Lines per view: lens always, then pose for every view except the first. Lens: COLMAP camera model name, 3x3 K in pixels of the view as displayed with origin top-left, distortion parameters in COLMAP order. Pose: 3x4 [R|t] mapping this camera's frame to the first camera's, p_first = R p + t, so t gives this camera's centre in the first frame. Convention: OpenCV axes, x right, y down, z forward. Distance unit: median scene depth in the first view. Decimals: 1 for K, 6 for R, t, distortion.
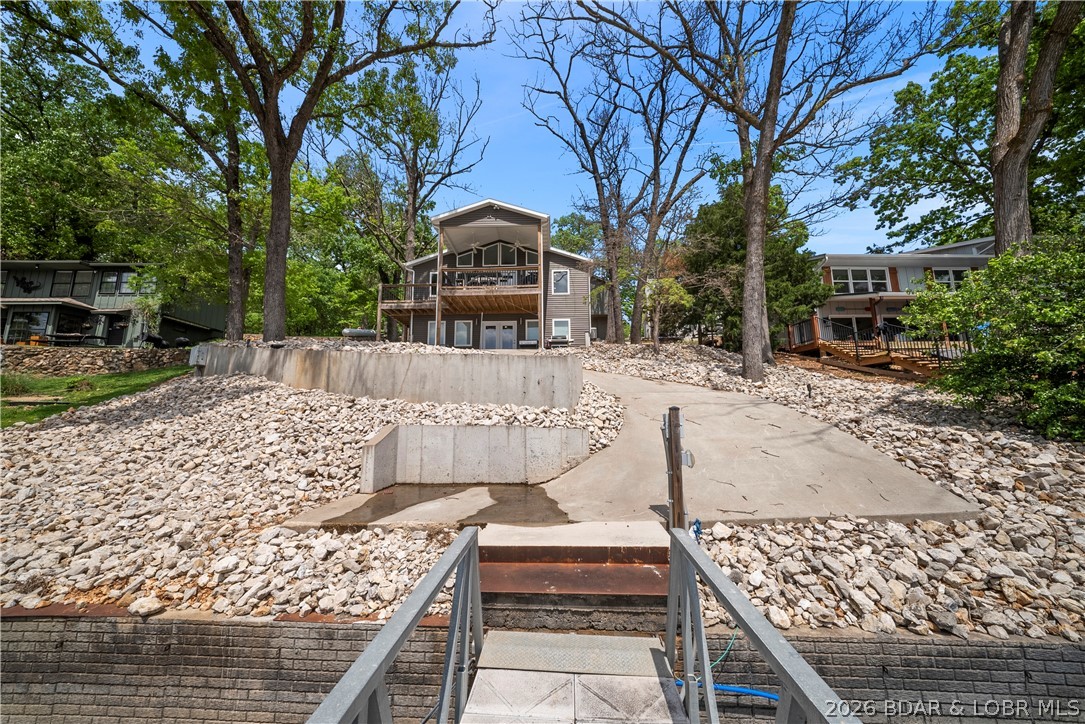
lens RADIAL K [[392.6, 0, 548.7], [0, 392.6, 339.7], [0, 0, 1]] dist [-0.000099, -0.000156]
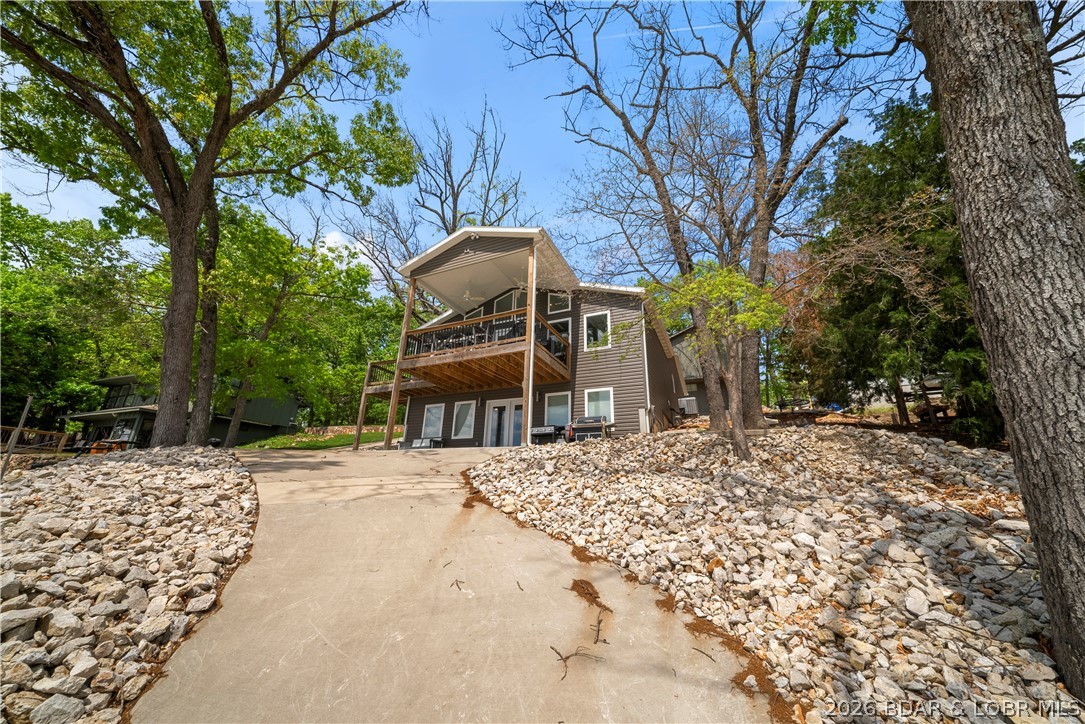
lens RADIAL K [[384.5, 0, 541.5], [0, 384.5, 353.4], [0, 0, 1]] dist [-0.007807, -0.000163]
pose [[0.910800, -0.112465, -0.397235, 0.199353], [0.050093, 0.985176, -0.164068, -0.013035], [0.409798, 0.129534, 0.902932, 0.410952]]
